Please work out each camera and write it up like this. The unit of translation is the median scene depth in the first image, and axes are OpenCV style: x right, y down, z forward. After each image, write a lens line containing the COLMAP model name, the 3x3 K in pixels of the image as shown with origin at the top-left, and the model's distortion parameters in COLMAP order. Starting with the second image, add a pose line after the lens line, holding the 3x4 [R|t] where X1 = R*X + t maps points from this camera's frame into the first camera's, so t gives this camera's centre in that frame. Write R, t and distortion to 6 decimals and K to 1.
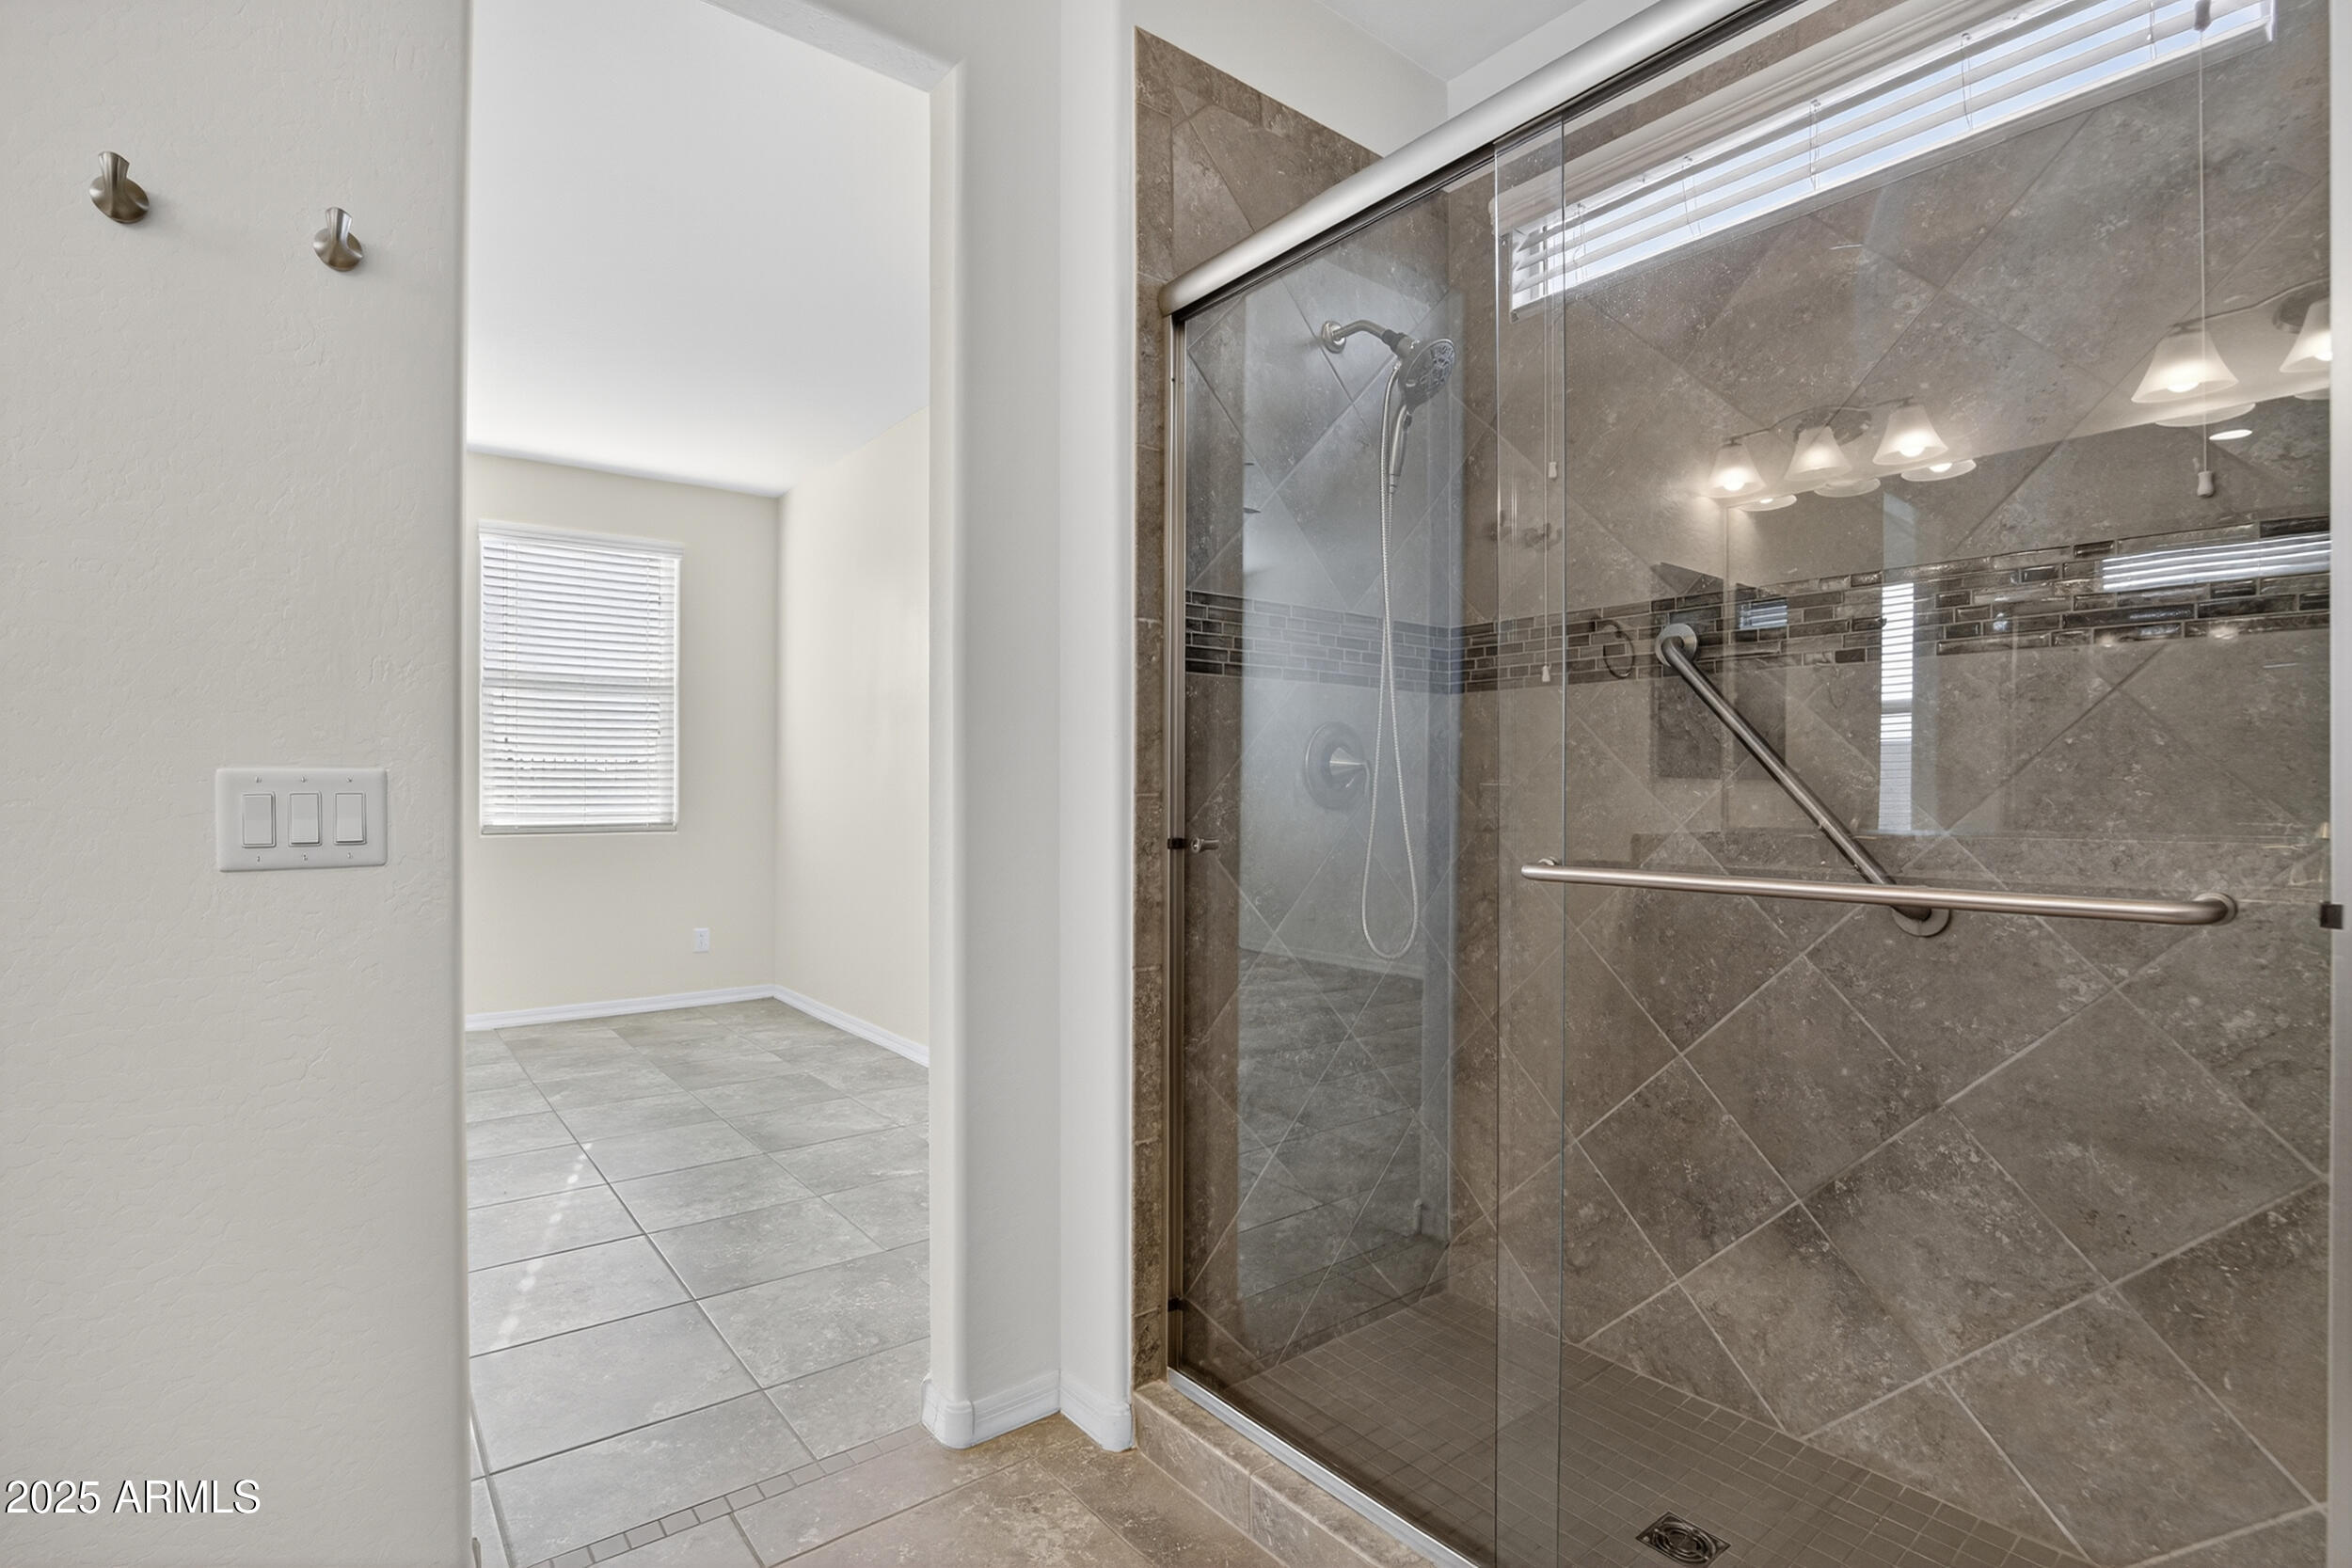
lens RADIAL K [[1104.9, 0, 1171.4], [0, 1104.9, 790.3], [0, 0, 1]] dist [-0.033384, 0.005850]
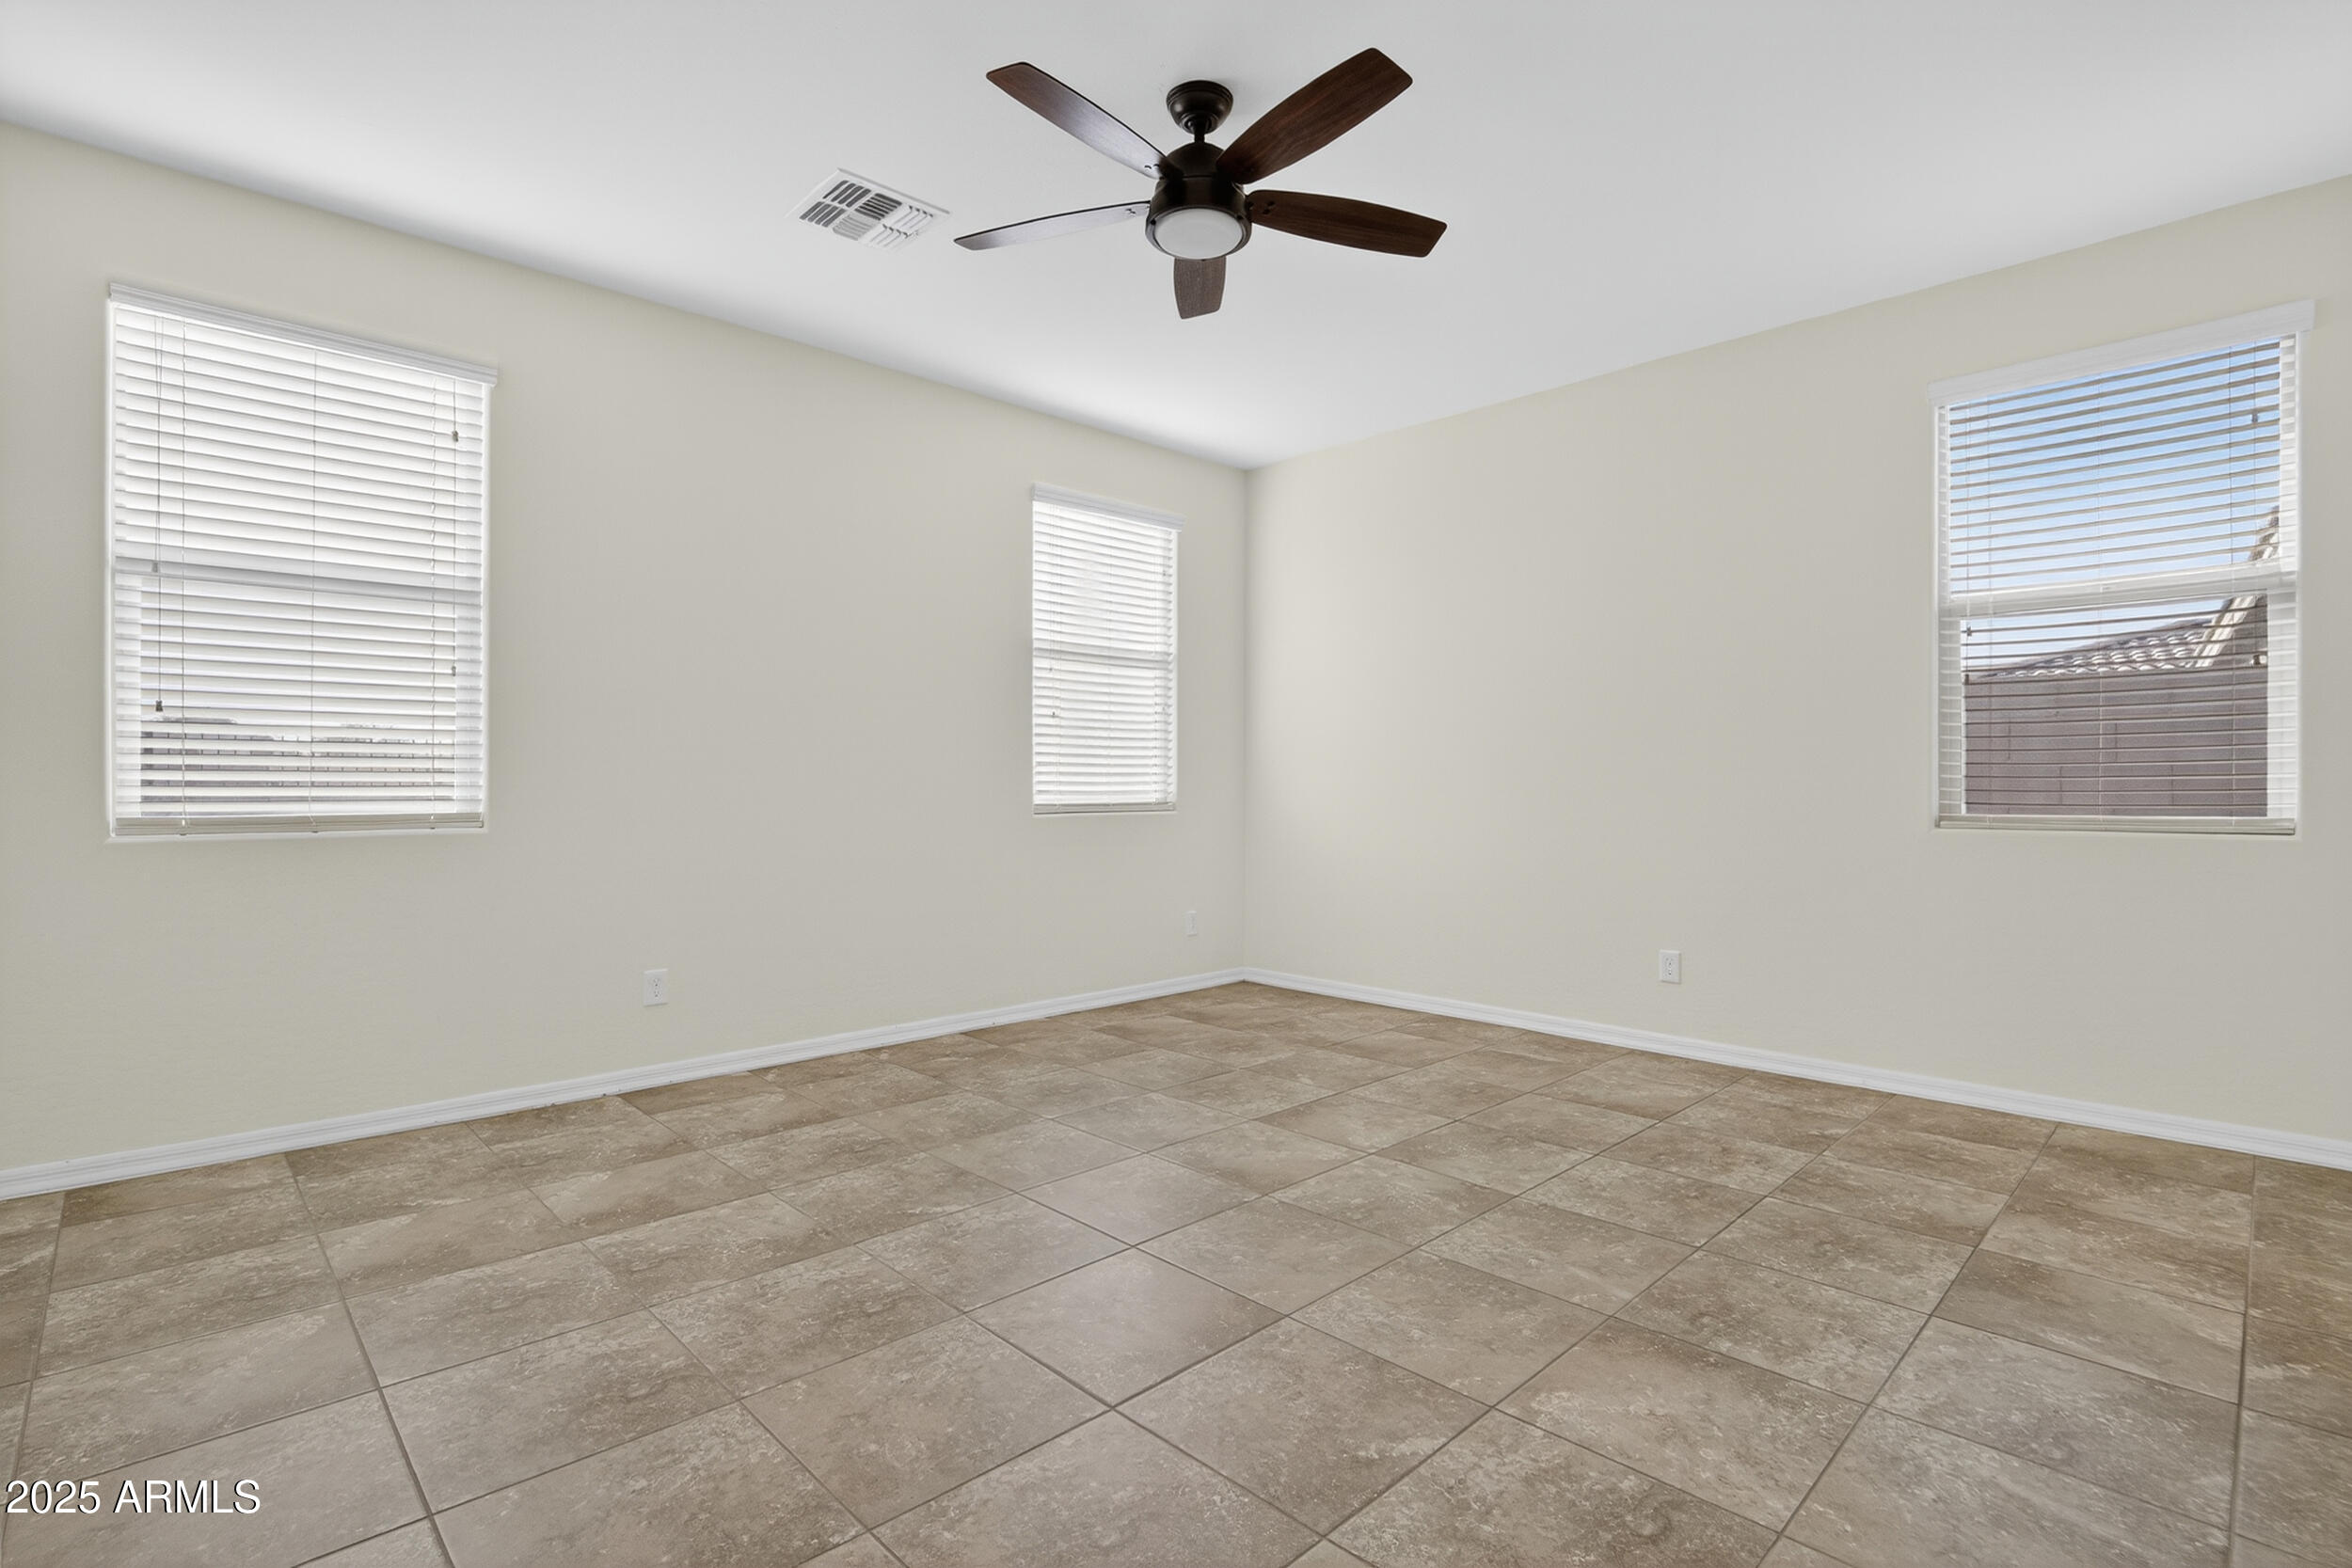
lens RADIAL K [[1104.9, 0, 1184.1], [0, 1104.9, 761.2], [0, 0, 1]] dist [-0.033384, 0.005850]
pose [[0.994762, 0.005758, 0.102056, -1.674435], [-0.003699, 0.999786, -0.020348, 0.040520], [-0.102151, 0.019864, 0.994571, 0.067116]]
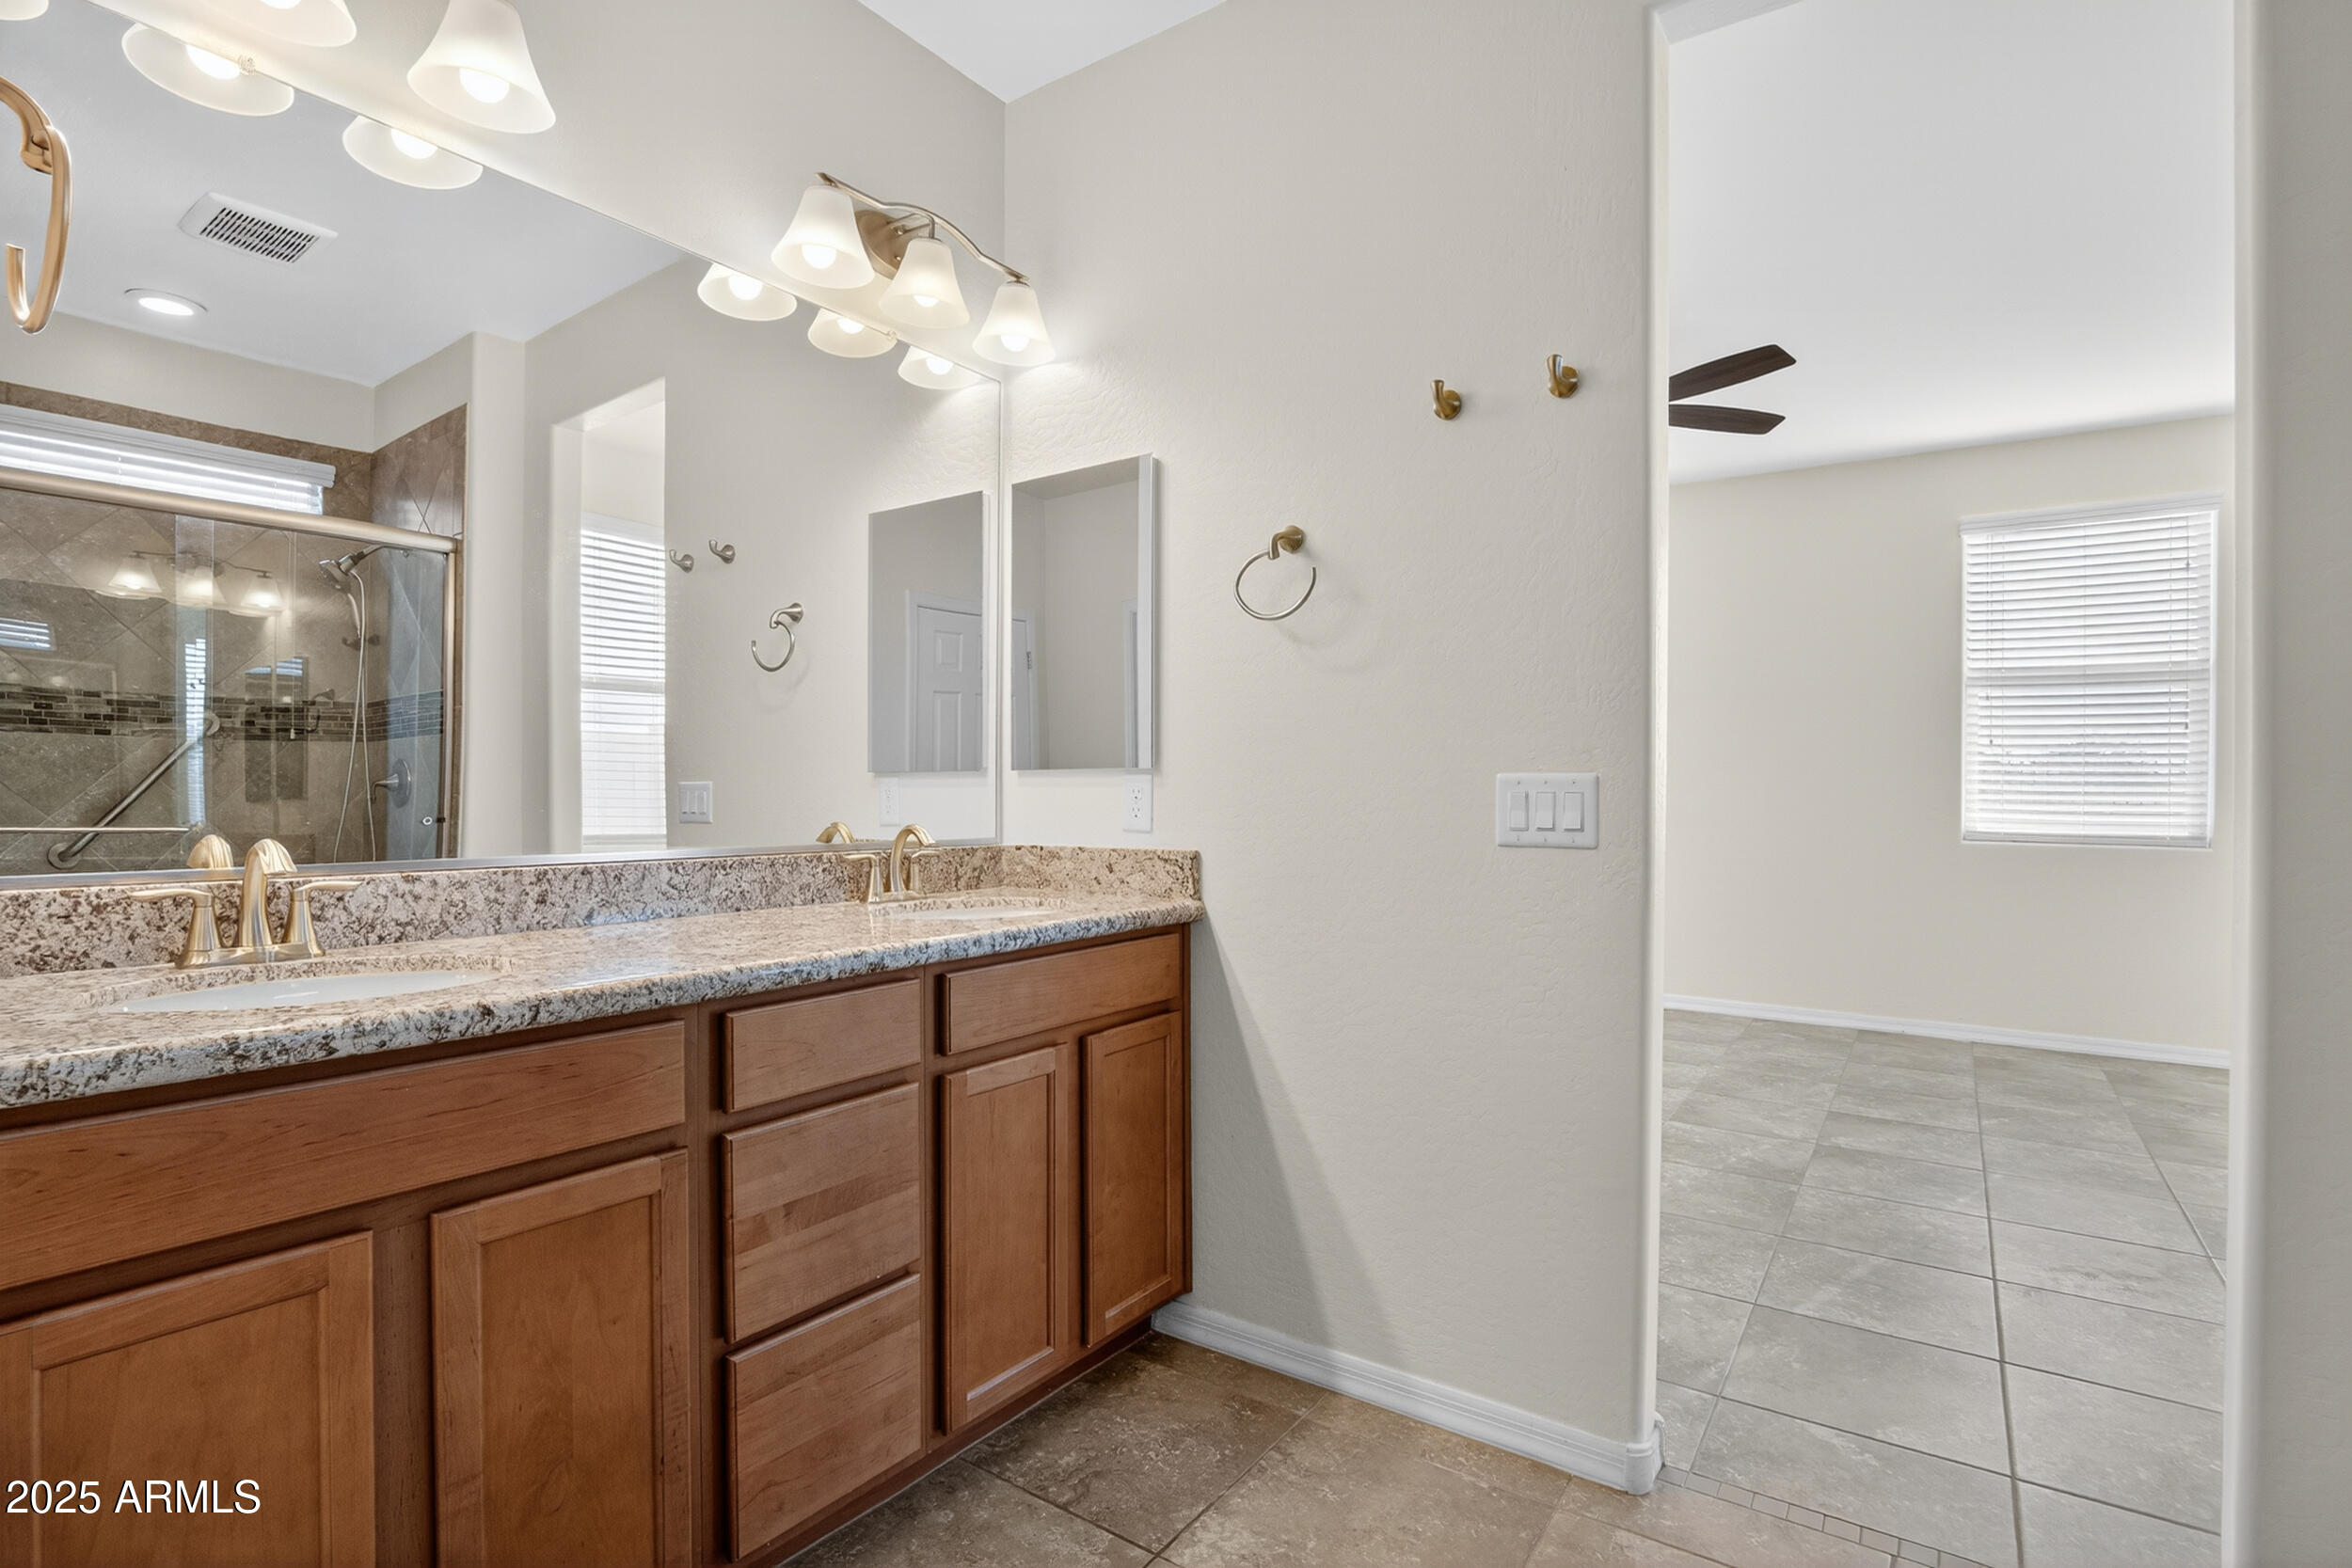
lens RADIAL K [[1104.9, 0, 1178.2], [0, 1104.9, 785.6], [0, 0, 1]] dist [-0.033384, 0.005850]
pose [[0.289557, -0.000038, -0.957161, 0.279391], [-0.009326, 0.999952, -0.002861, 0.002191], [0.957115, 0.009755, 0.289542, 0.116366]]
